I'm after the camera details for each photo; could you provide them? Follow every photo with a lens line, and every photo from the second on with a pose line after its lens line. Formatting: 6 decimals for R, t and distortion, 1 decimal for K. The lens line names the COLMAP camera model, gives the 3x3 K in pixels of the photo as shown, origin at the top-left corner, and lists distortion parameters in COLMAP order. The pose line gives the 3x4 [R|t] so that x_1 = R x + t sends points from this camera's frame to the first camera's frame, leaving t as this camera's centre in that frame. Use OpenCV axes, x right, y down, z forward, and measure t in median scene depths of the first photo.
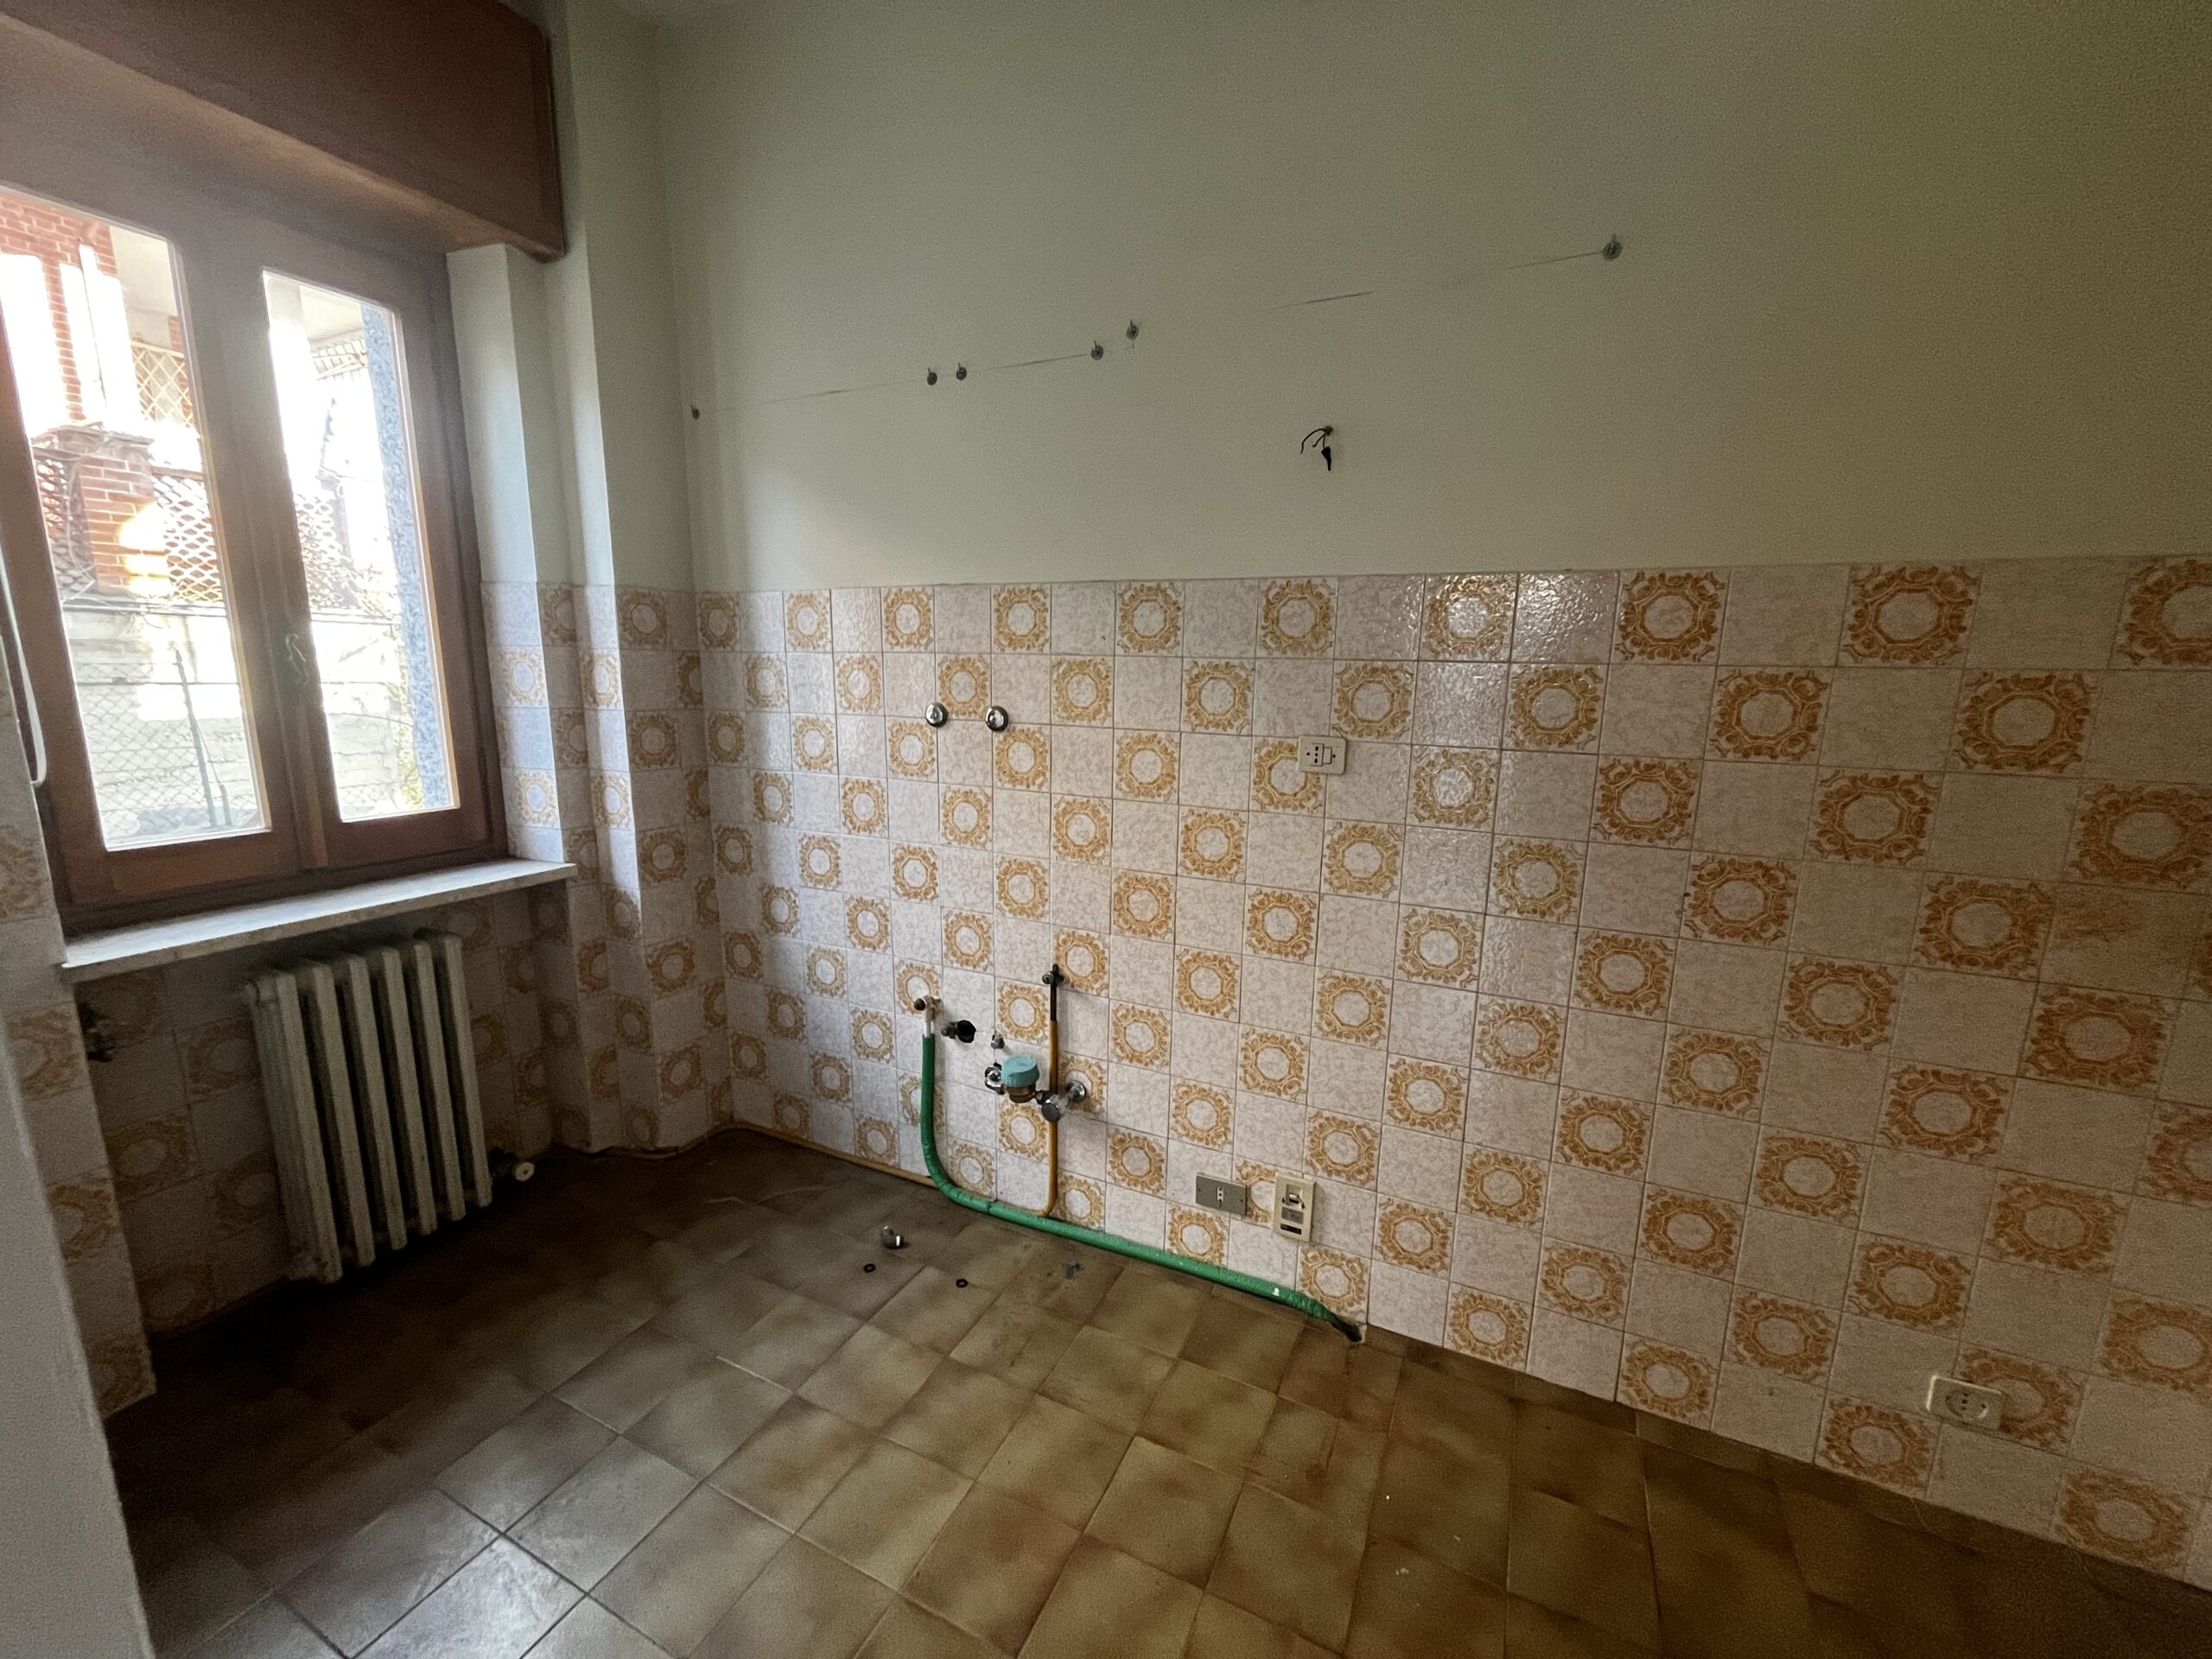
lens RADIAL K [[888.0, 0, 1109.5], [0, 888.0, 833.3], [0, 0, 1]] dist [-0.003288, 0.000245]
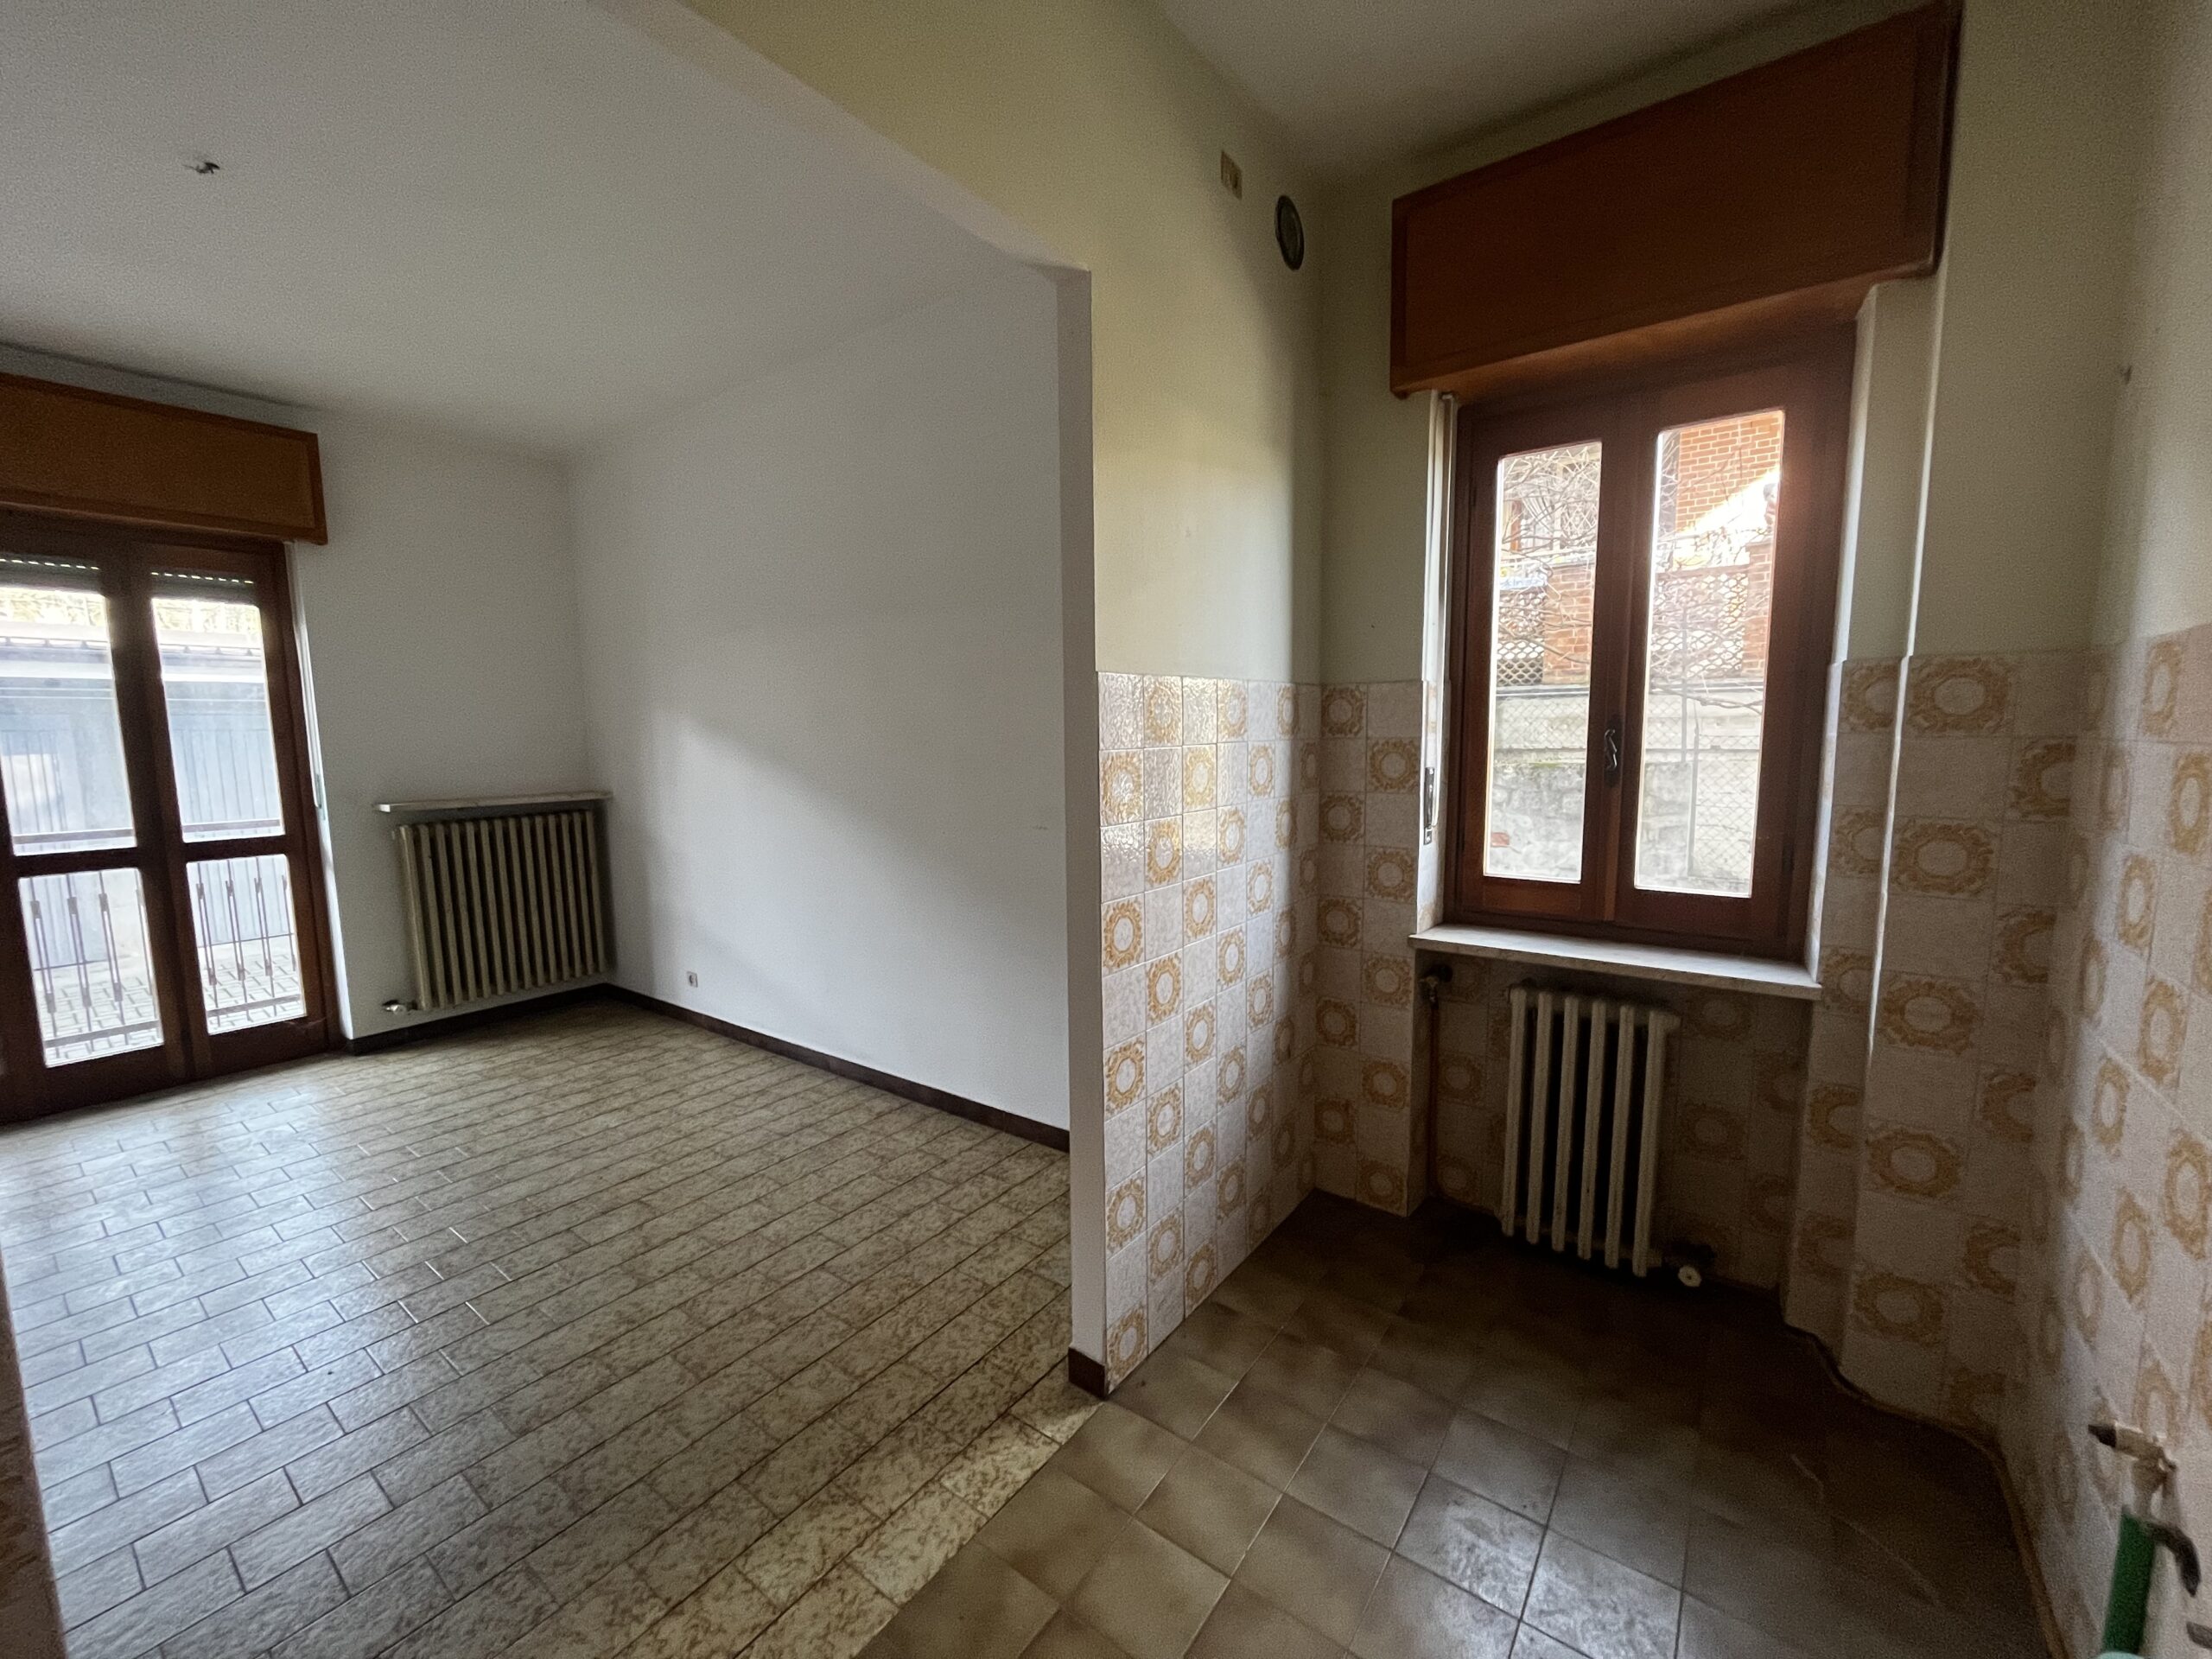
lens RADIAL K [[888.0, 0, 1103.0], [0, 888.0, 832.6], [0, 0, 1]] dist [-0.003288, 0.000245]
pose [[-0.200707, 0.104091, -0.974106, 0.400475], [-0.166802, 0.976189, 0.138682, -0.130463], [0.965346, 0.190317, -0.178566, 0.531650]]
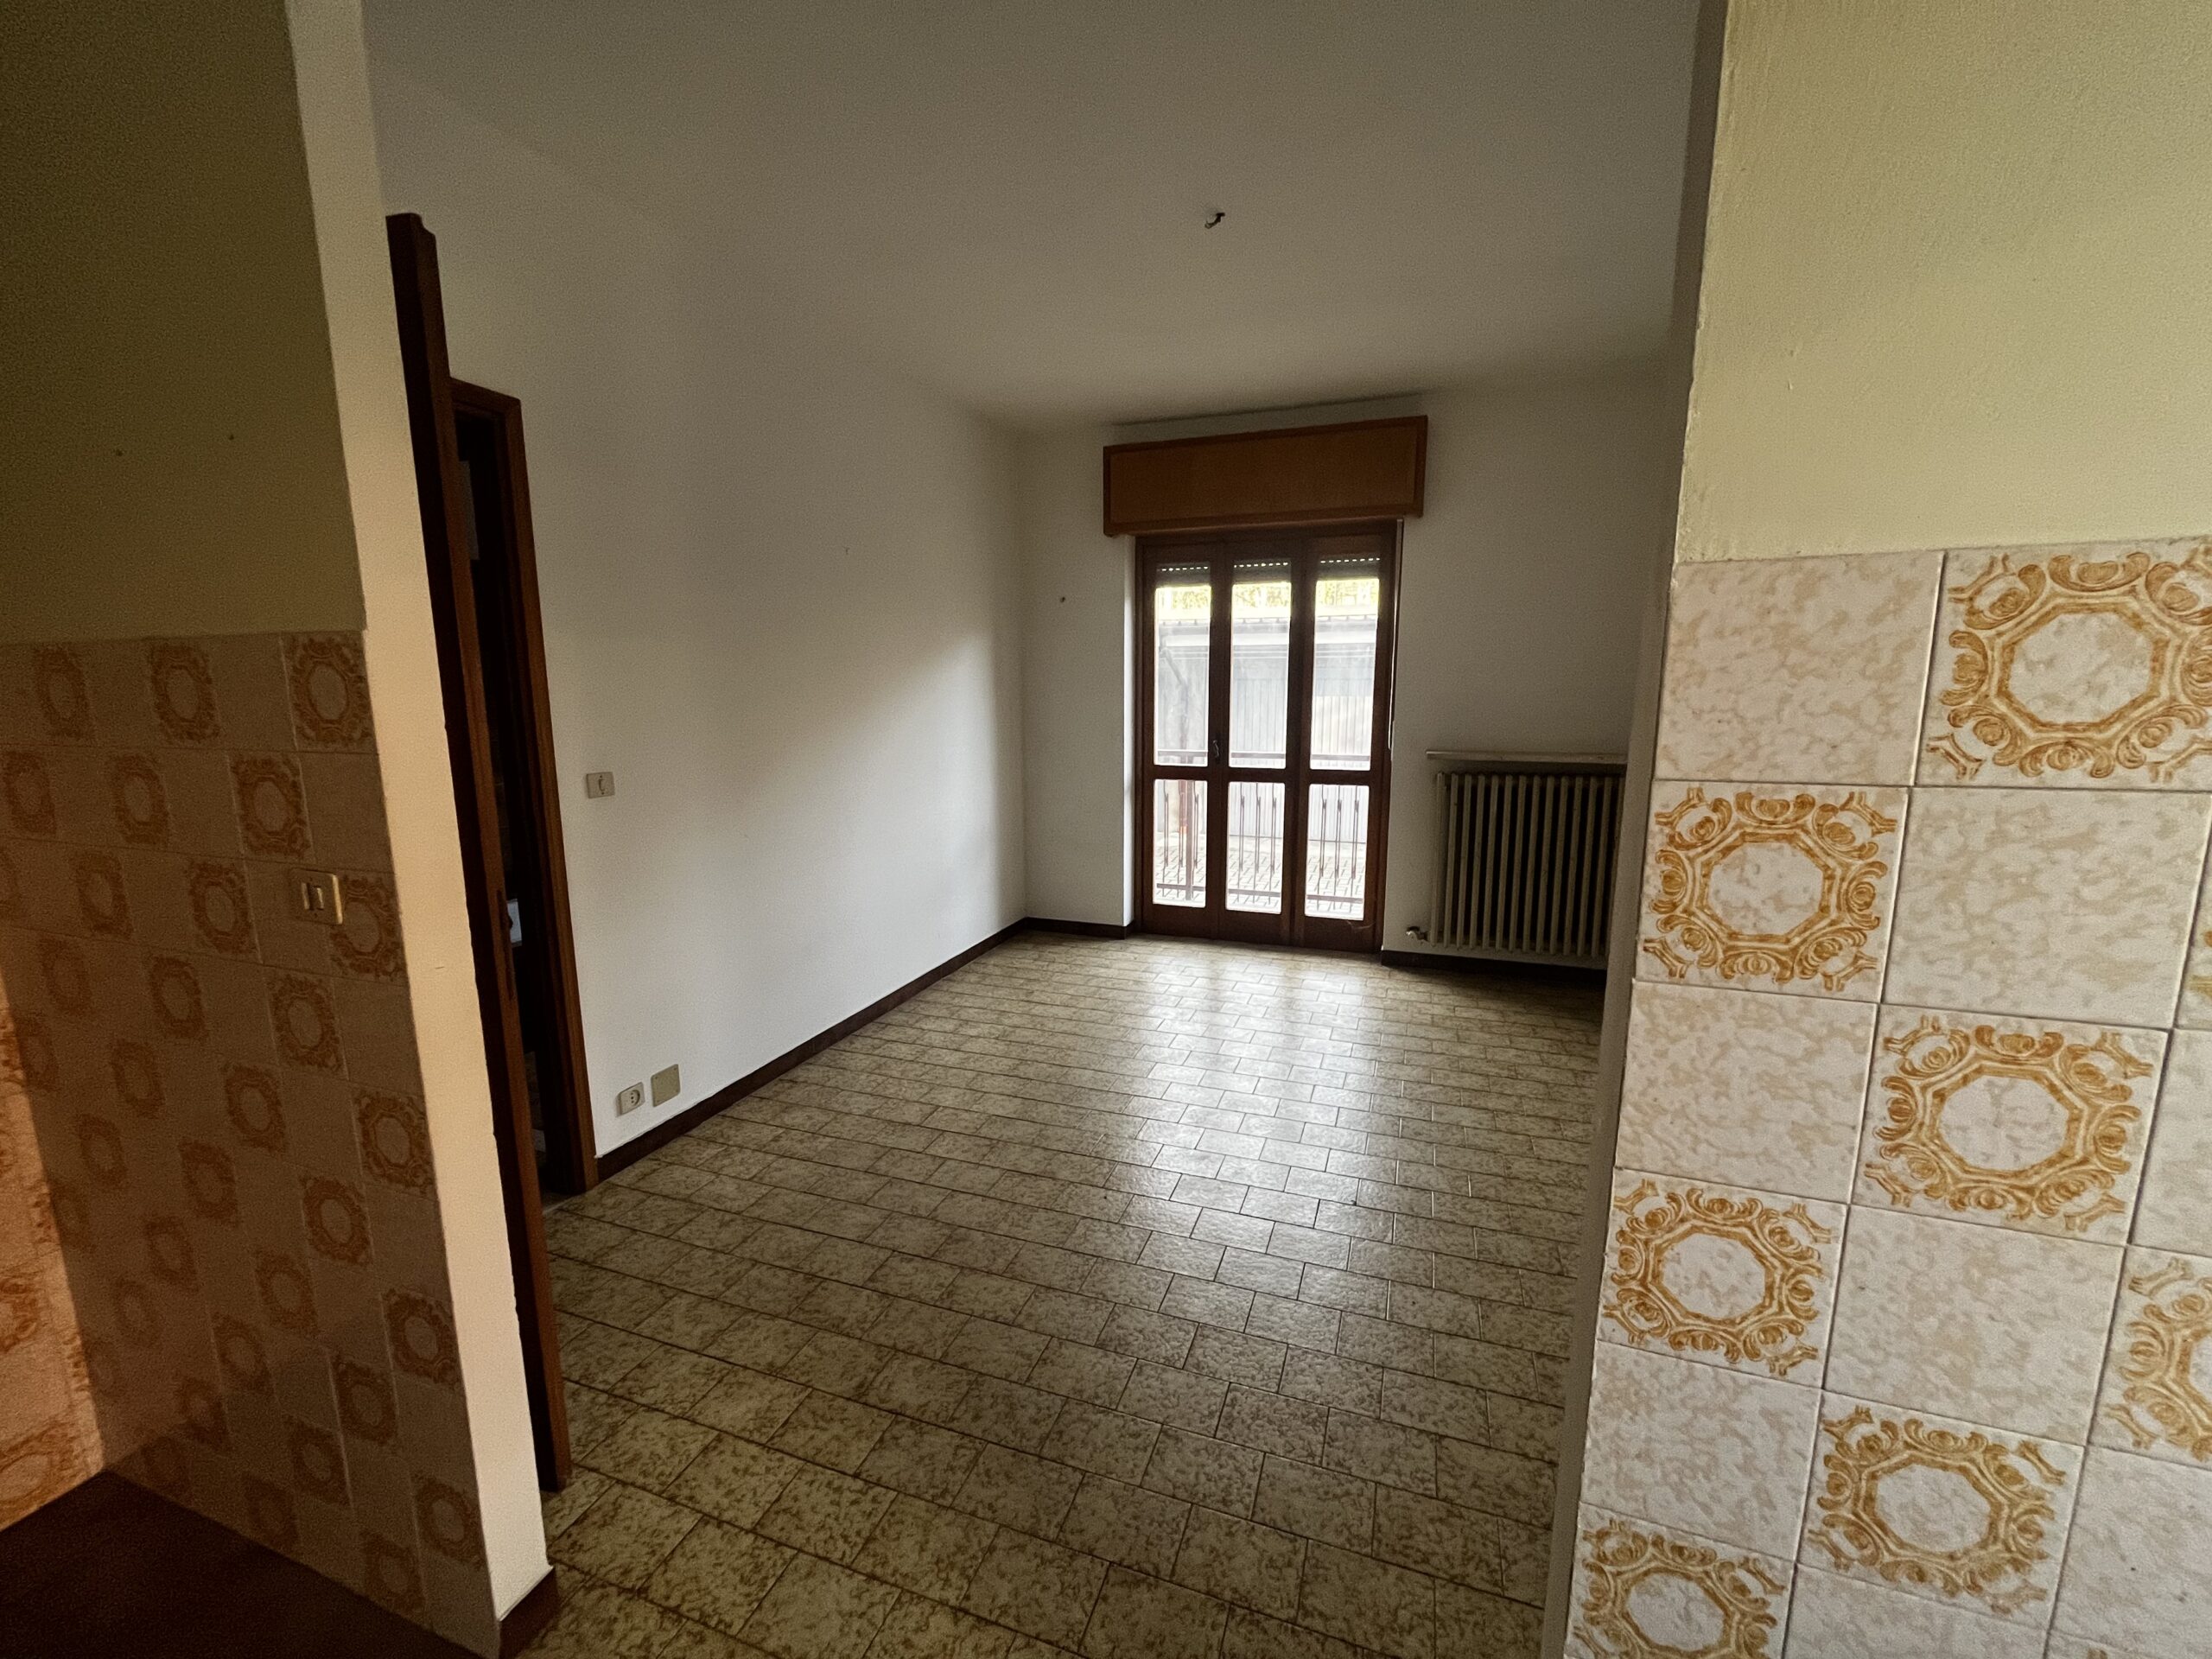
lens RADIAL K [[888.0, 0, 1107.6], [0, 888.0, 832.4], [0, 0, 1]] dist [-0.003288, 0.000245]
pose [[-0.995083, 0.007778, -0.098734, -0.242515], [-0.025936, 0.941659, 0.335569, -0.174676], [0.095584, 0.336480, -0.936827, 0.651028]]
